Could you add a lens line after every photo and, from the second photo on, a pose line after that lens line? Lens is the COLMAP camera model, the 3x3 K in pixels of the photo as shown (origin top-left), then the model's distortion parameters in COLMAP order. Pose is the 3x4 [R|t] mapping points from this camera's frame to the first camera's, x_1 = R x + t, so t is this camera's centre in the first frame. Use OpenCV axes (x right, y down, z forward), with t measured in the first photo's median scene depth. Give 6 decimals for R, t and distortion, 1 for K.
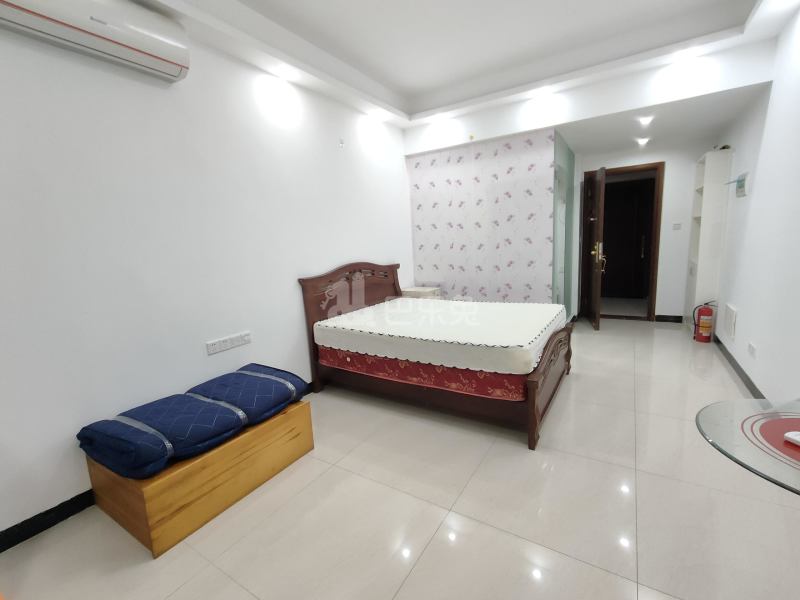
lens RADIAL K [[367.6, 0, 400.6], [0, 367.6, 299.2], [0, 0, 1]] dist [-0.000854, 0.005747]
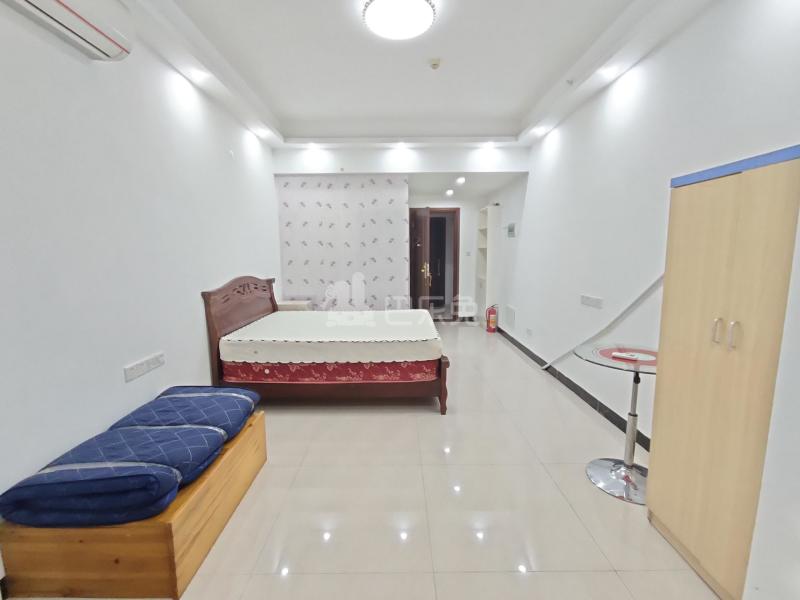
lens RADIAL K [[363.8, 0, 399.9], [0, 363.8, 298.4], [0, 0, 1]] dist [0.002437, 0.000762]
pose [[0.838045, -0.022513, 0.545137, -0.295897], [0.050186, 0.998093, -0.035932, 0.014995], [-0.543288, 0.057471, 0.837577, -0.030520]]
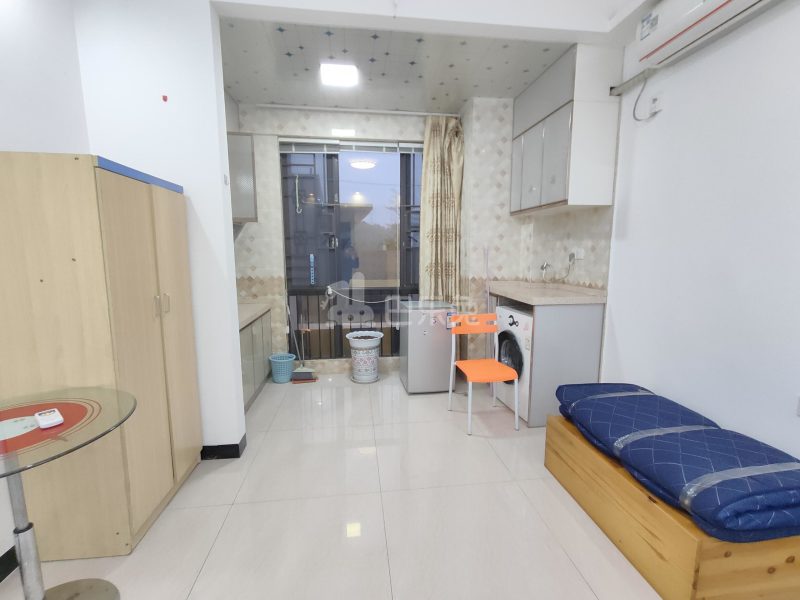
lens RADIAL K [[363.8, 0, 399.9], [0, 363.8, 298.4], [0, 0, 1]] dist [0.002437, 0.000762]
pose [[-0.768315, 0.137580, -0.625111, 0.221566], [-0.062155, 0.955974, 0.286793, -0.109169], [0.637047, 0.259201, -0.725938, 0.635869]]
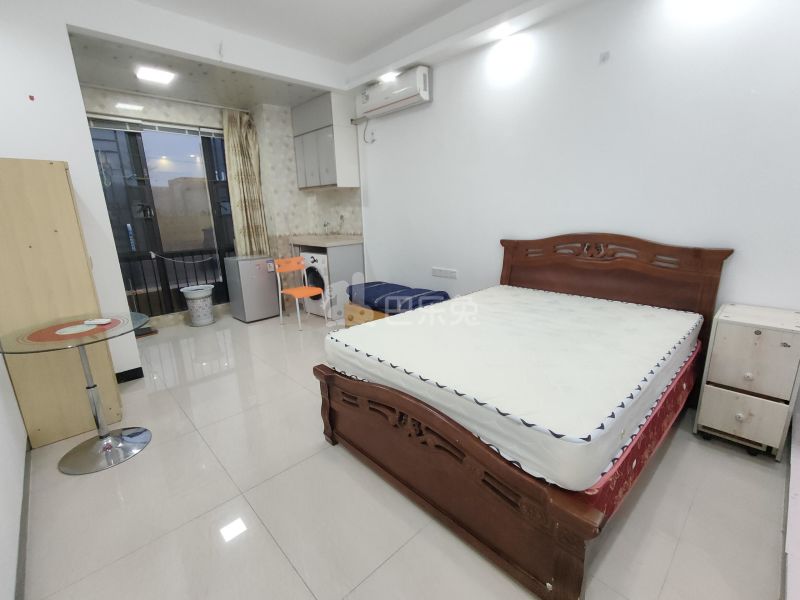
lens RADIAL K [[367.6, 0, 400.6], [0, 367.6, 299.2], [0, 0, 1]] dist [-0.000854, 0.005747]
pose [[-0.243951, 0.290384, -0.925292, 0.670791], [-0.113636, 0.938986, 0.324642, -0.166924], [0.963107, 0.184343, -0.196069, 0.787475]]
